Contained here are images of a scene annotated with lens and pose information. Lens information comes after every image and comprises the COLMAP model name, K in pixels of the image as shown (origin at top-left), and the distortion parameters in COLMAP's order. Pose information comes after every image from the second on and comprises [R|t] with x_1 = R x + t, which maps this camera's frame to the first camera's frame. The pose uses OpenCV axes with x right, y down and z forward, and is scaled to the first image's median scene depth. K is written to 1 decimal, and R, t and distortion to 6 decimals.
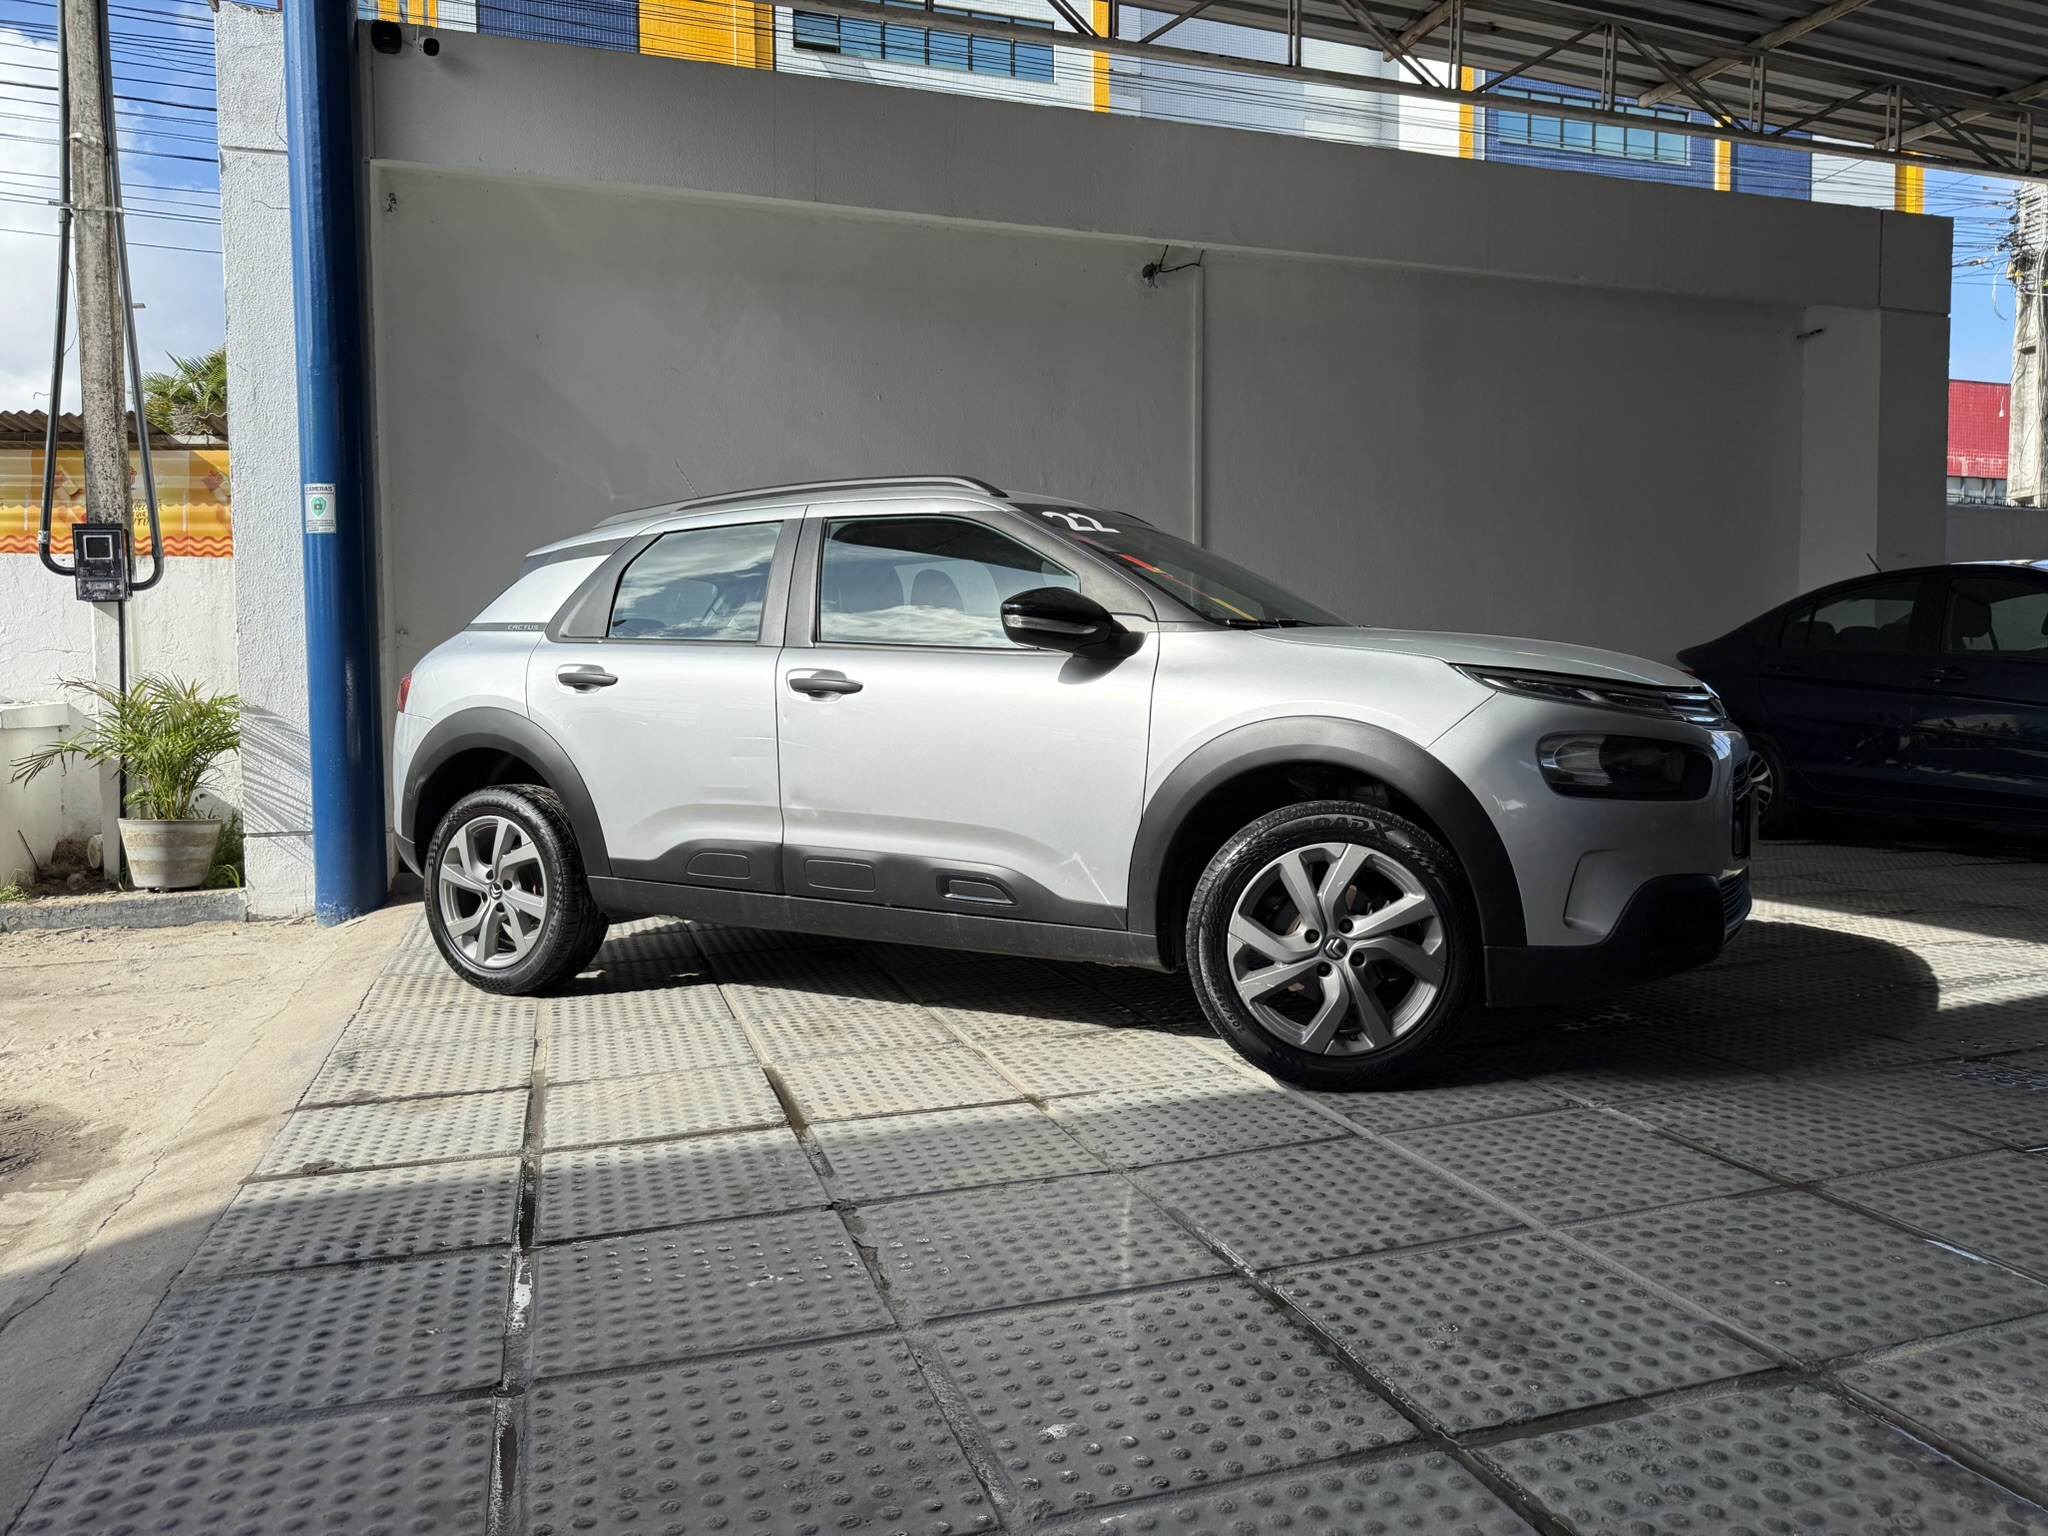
lens RADIAL K [[1450.6, 0, 1010.9], [0, 1450.6, 771.4], [0, 0, 1]] dist [0.021338, -0.030087]
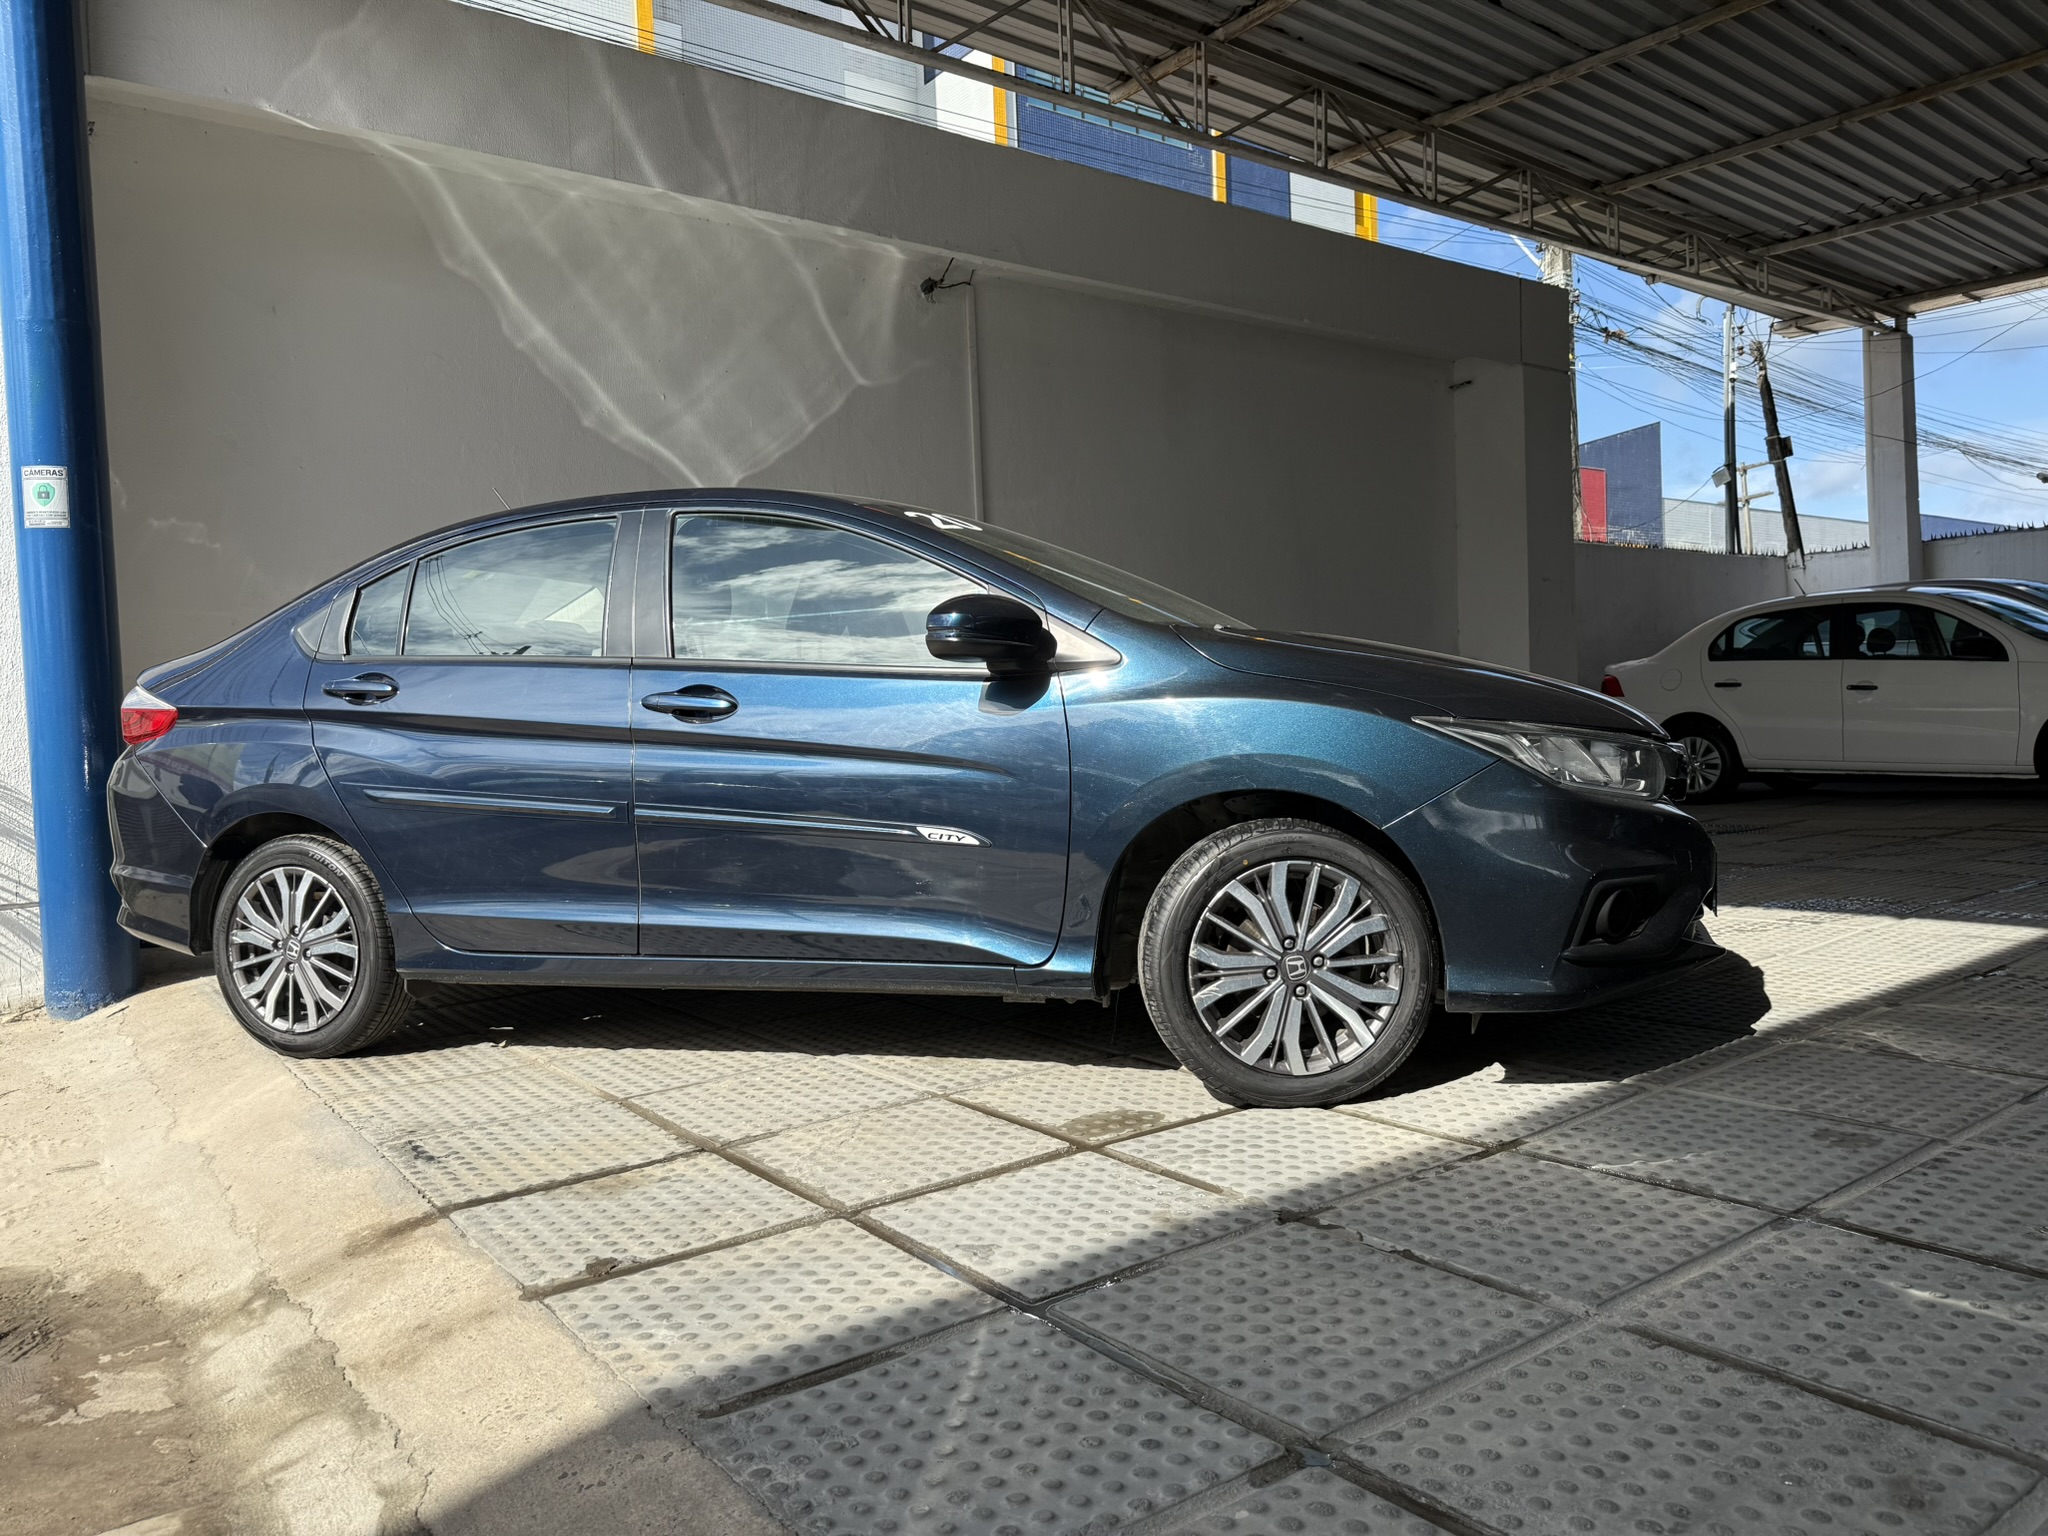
lens RADIAL K [[1450.6, 0, 1025.1], [0, 1450.6, 782.6], [0, 0, 1]] dist [0.021338, -0.030087]
pose [[0.947117, -0.040042, 0.318379, -0.218440], [0.047558, 0.998743, -0.015864, 0.014104], [-0.317343, 0.030166, 0.947831, 0.073365]]
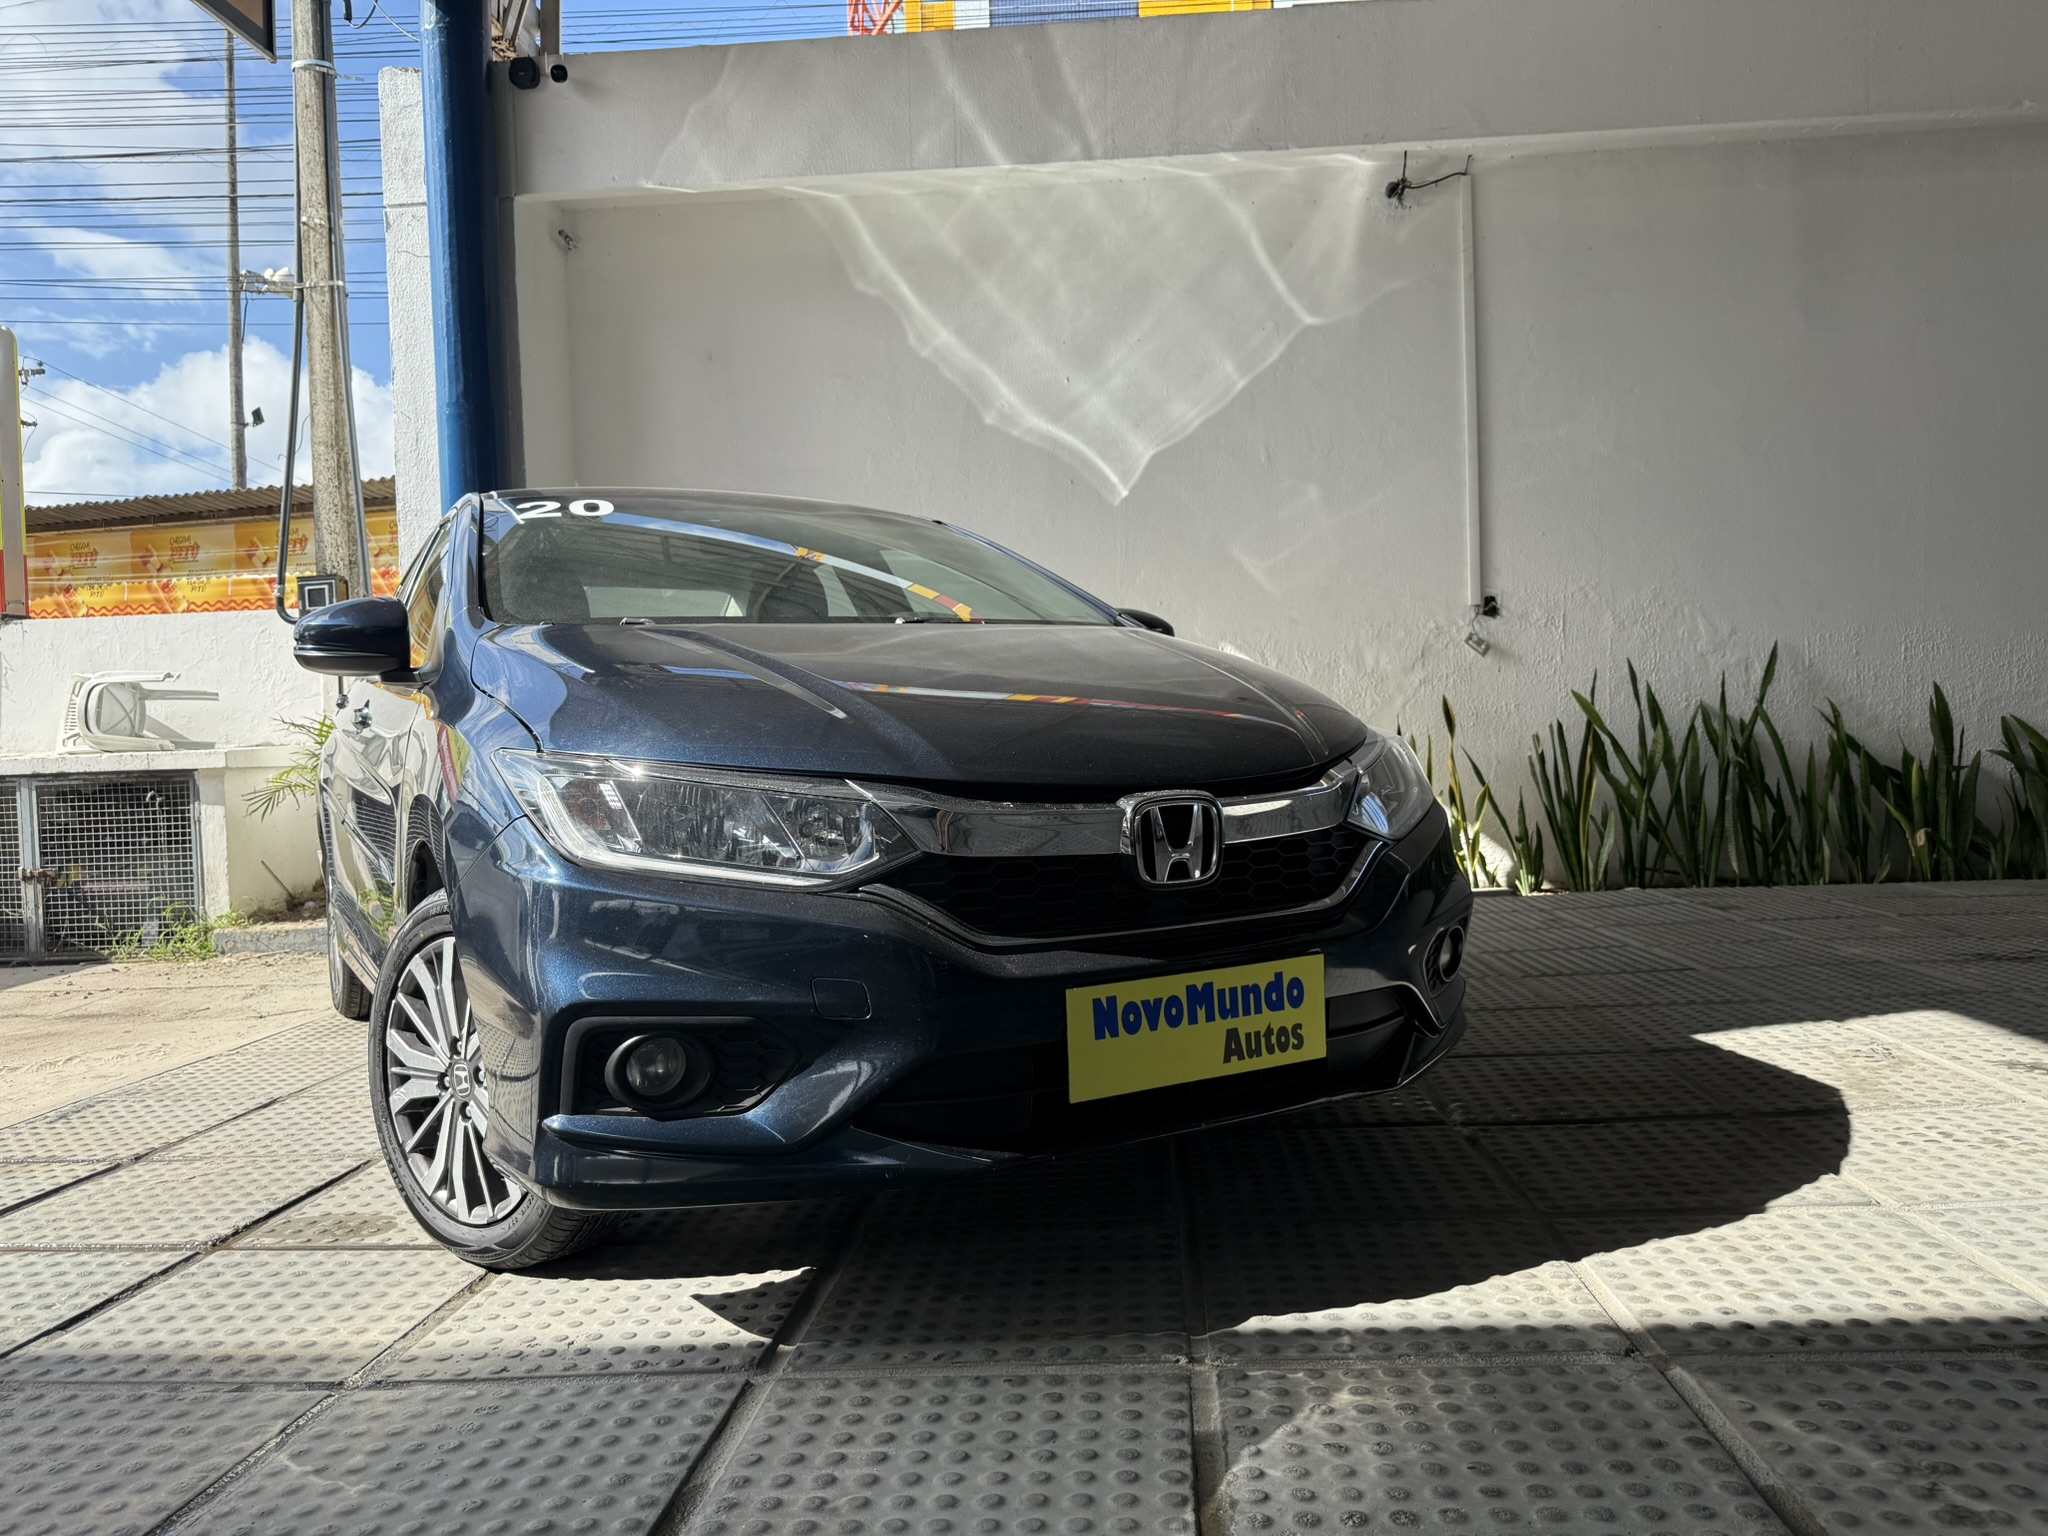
lens RADIAL K [[1450.6, 0, 1010.5], [0, 1450.6, 782.4], [0, 0, 1]] dist [0.021338, -0.030087]
pose [[0.925110, -0.012800, -0.379483, 0.258023], [0.006560, 0.999821, -0.017731, 0.005140], [0.379642, 0.013914, 0.925029, 0.206582]]
